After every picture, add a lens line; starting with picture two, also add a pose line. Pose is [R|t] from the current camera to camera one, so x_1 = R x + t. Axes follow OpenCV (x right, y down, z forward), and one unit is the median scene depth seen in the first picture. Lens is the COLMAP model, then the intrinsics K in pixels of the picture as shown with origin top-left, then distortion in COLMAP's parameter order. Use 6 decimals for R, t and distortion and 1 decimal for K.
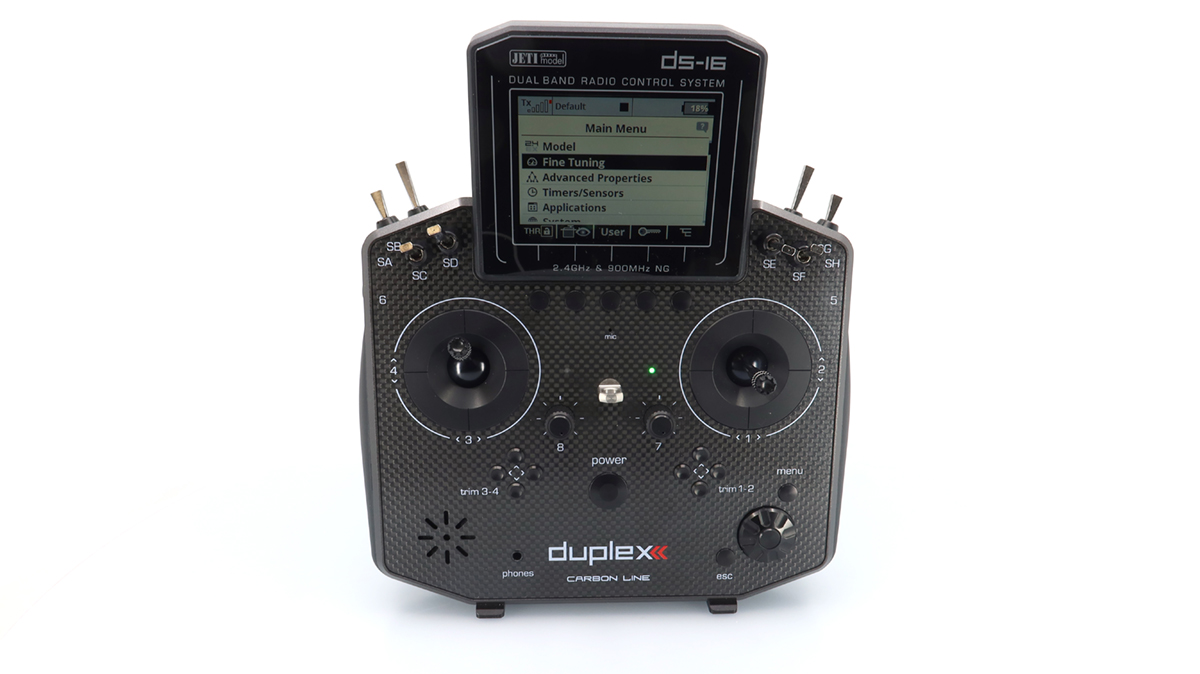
lens RADIAL K [[819.6, 0, 600.0], [0, 819.6, 337.0], [0, 0, 1]] dist [-0.032618, -0.000305]
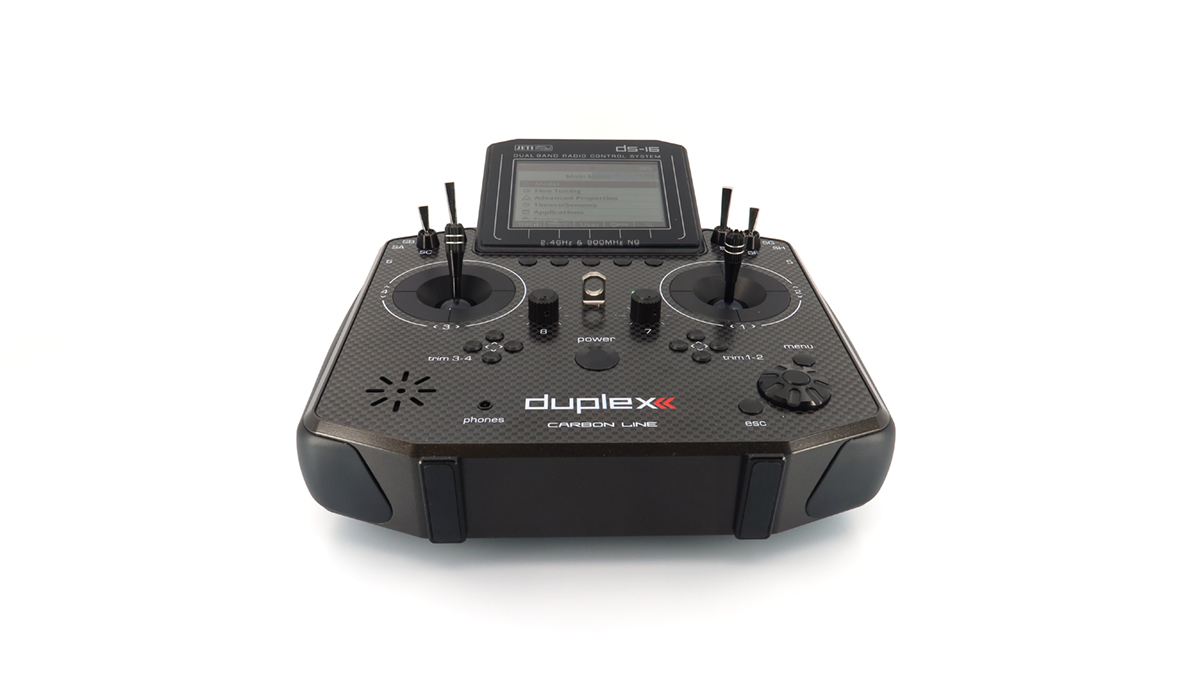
lens RADIAL K [[819.6, 0, 600.0], [0, 819.6, 337.0], [0, 0, 1]] dist [-0.032618, -0.000305]
pose [[0.998480, -0.049487, 0.024270, -0.006545], [0.039787, 0.342385, -0.938717, 0.992236], [0.038145, 0.938256, 0.343833, 0.669595]]
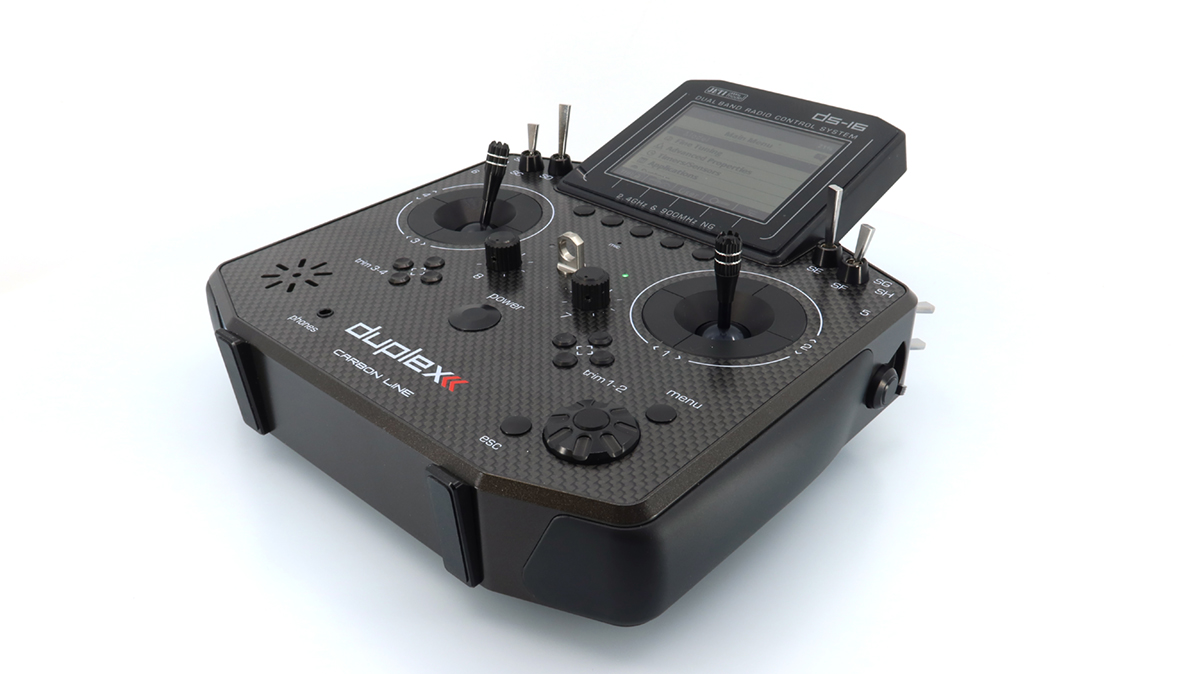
lens RADIAL K [[998.1, 0, 600.0], [0, 998.1, 337.0], [0, 0, 1]] dist [-0.020963, -0.009388]
pose [[0.746360, 0.293402, -0.597379, 0.636082], [-0.661308, 0.225844, -0.715309, 0.757980], [-0.074958, 0.928930, 0.362590, 0.670620]]
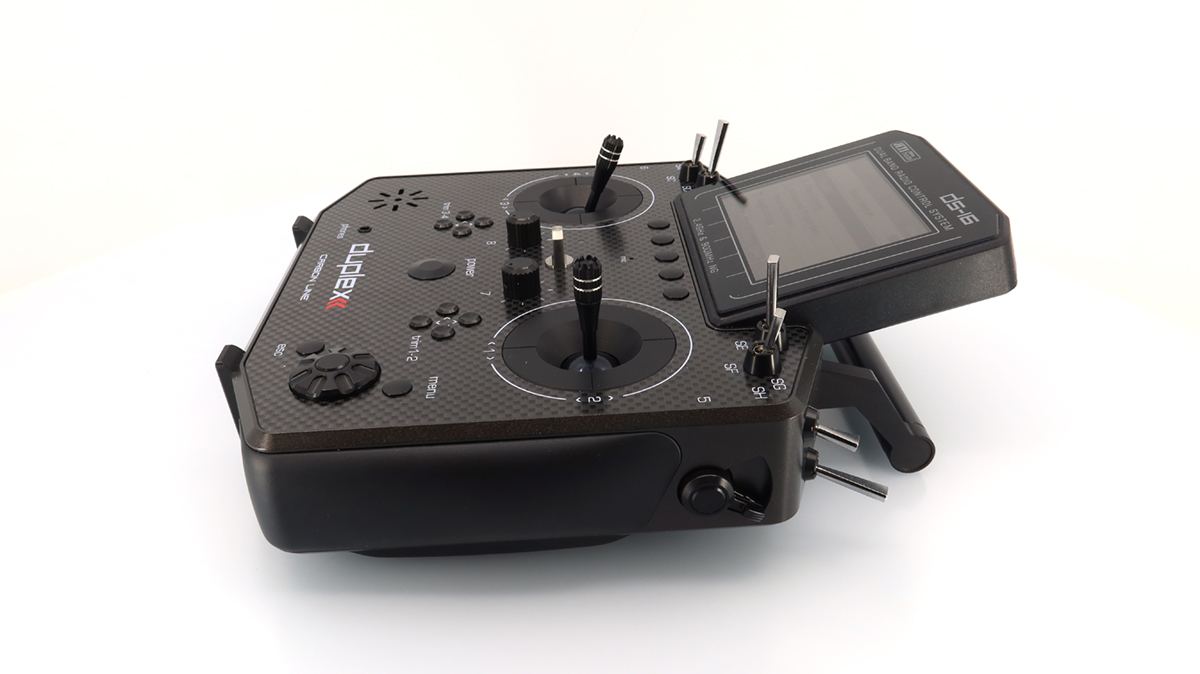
lens RADIAL K [[998.1, 0, 600.0], [0, 998.1, 337.0], [0, 0, 1]] dist [-0.020963, -0.009388]
pose [[0.054338, 0.442293, -0.895223, 0.928503], [-0.986783, -0.113286, -0.115865, 0.128587], [-0.152663, 0.889687, 0.430292, 0.600005]]
